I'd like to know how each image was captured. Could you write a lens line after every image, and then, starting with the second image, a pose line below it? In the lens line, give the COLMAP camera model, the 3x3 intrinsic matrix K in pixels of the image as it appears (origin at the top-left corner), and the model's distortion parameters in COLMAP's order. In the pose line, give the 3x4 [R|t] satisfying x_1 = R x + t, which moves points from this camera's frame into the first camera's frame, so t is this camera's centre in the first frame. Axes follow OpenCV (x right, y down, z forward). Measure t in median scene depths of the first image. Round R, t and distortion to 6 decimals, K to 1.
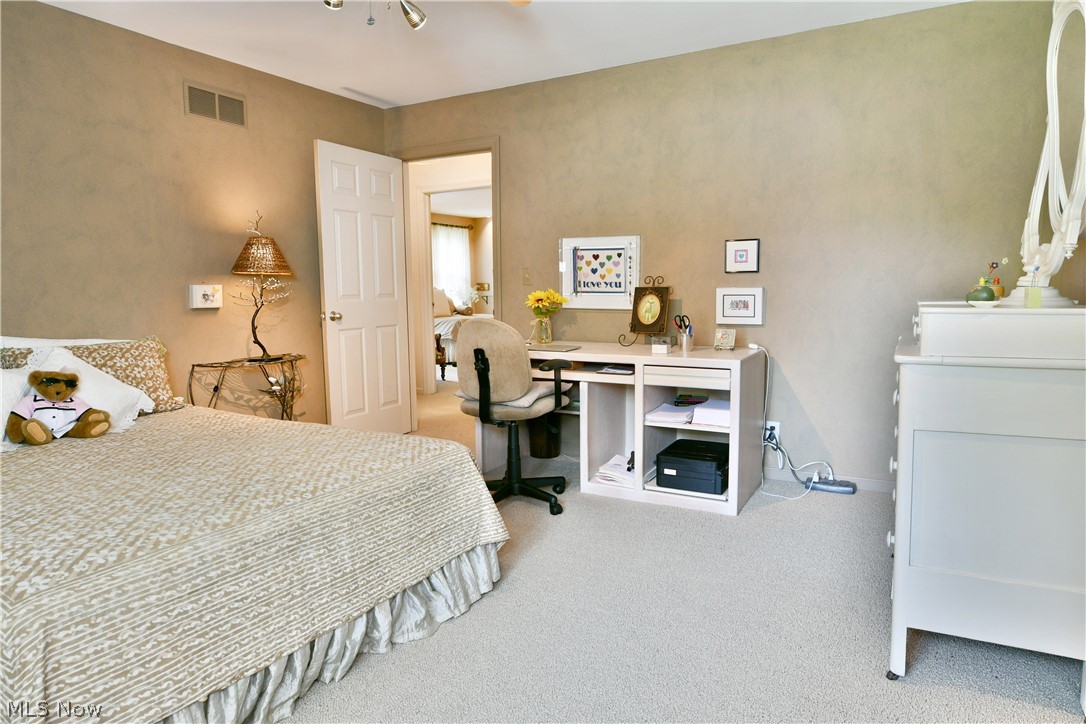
lens RADIAL K [[660.5, 0, 543.2], [0, 660.5, 362.6], [0, 0, 1]] dist [-0.014746, -0.004163]
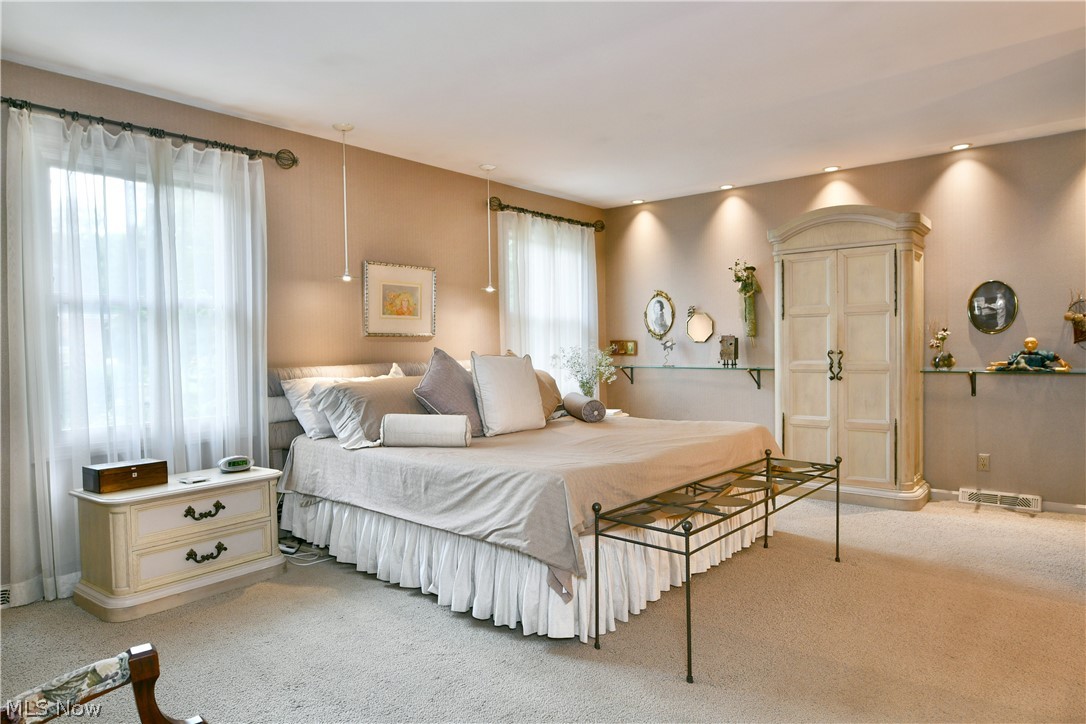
lens RADIAL K [[660.5, 0, 543.1], [0, 660.5, 361.7], [0, 0, 1]] dist [-0.014746, -0.004163]
pose [[0.981261, -0.000611, -0.192683, -0.060308], [-0.015213, 0.996628, -0.080632, -0.069406], [0.192083, 0.082053, 0.977943, 0.551793]]
